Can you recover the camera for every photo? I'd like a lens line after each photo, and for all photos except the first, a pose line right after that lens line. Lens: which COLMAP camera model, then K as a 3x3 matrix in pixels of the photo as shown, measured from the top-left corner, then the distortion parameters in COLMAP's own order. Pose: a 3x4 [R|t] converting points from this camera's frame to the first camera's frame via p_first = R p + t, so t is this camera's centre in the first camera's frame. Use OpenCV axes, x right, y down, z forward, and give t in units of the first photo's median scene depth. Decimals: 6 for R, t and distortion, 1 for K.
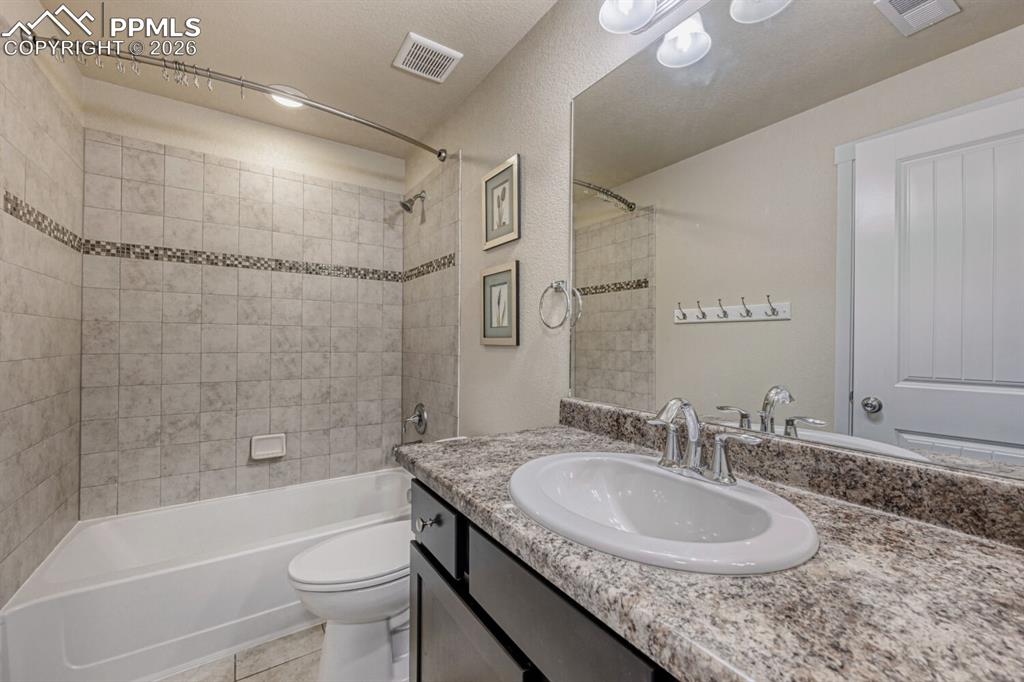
lens RADIAL K [[405.8, 0, 511.7], [0, 405.8, 336.9], [0, 0, 1]] dist [-0.000532, -0.000139]
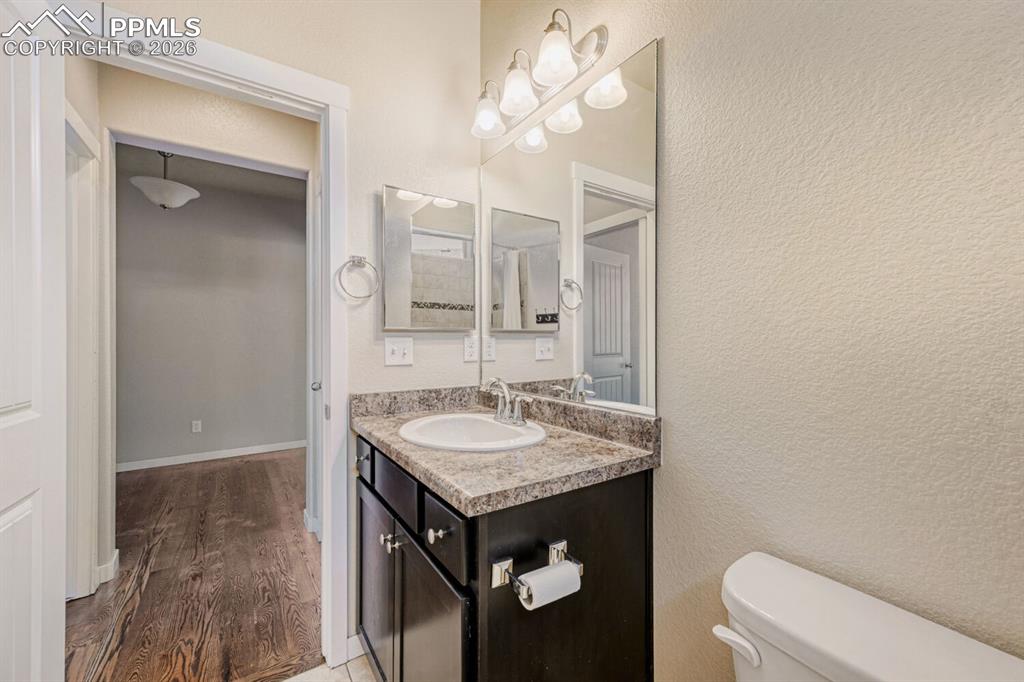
lens RADIAL K [[406.3, 0, 516.1], [0, 406.3, 342.9], [0, 0, 1]] dist [0.000076, -0.000071]
pose [[0.999997, -0.001000, 0.002225, 0.237416], [0.000985, 0.999975, 0.007035, -0.002380], [-0.002232, -0.007033, 0.999973, -0.351297]]
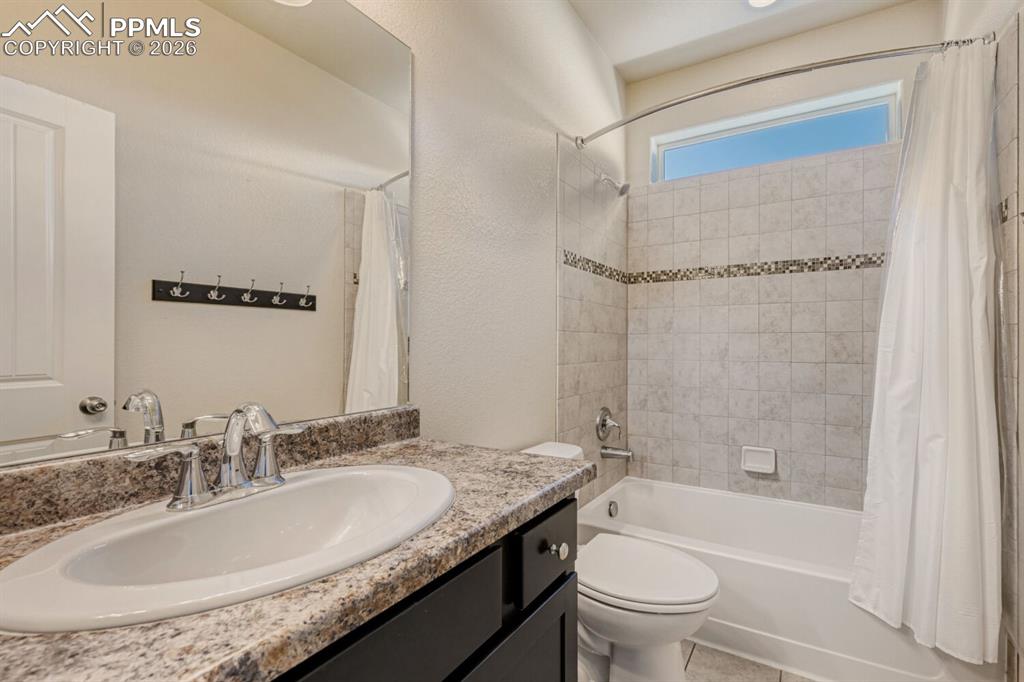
lens RADIAL K [[413.7, 0, 551.7], [0, 413.7, 336.8], [0, 0, 1]] dist [-0.001031, -0.000241]
pose [[-0.409430, -0.020042, 0.912121, -0.679833], [-0.037457, 0.999285, 0.005144, -0.027697], [-0.911572, -0.032059, -0.409888, 0.829137]]
